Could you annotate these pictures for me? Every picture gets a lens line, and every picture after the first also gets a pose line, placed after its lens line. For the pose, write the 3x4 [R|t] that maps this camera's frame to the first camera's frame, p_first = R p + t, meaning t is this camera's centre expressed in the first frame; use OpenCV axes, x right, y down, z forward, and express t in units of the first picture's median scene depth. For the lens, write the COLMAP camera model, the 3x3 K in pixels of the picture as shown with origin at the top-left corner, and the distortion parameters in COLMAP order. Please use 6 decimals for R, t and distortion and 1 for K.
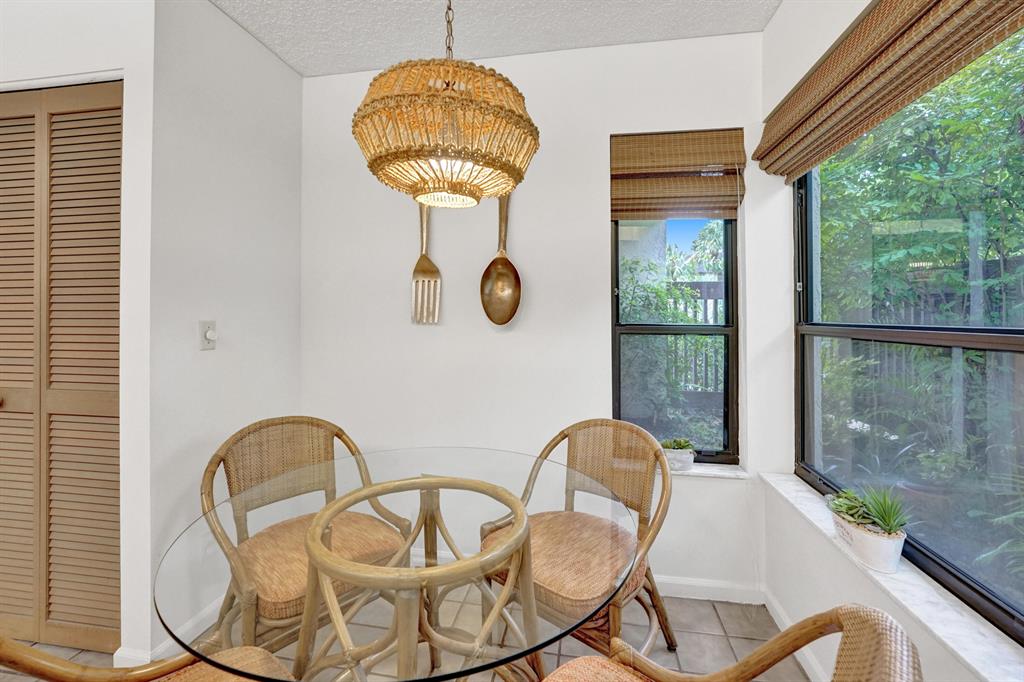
lens RADIAL K [[427.6, 0, 515.2], [0, 427.6, 318.7], [0, 0, 1]] dist [-0.022158, 0.000118]
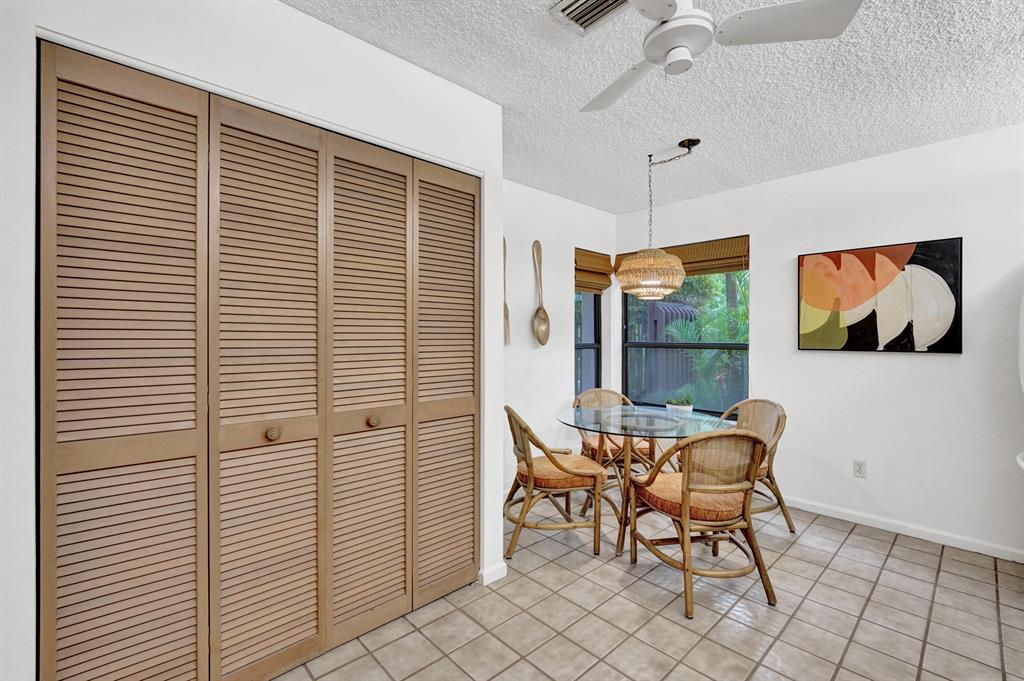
lens RADIAL K [[430.5, 0, 515.7], [0, 430.5, 341.1], [0, 0, 1]] dist [-0.026218, 0.000383]
pose [[0.622910, -0.009062, 0.782241, -1.494700], [0.002022, 0.999948, 0.009973, -0.020334], [-0.782291, -0.004631, 0.622896, -0.018621]]
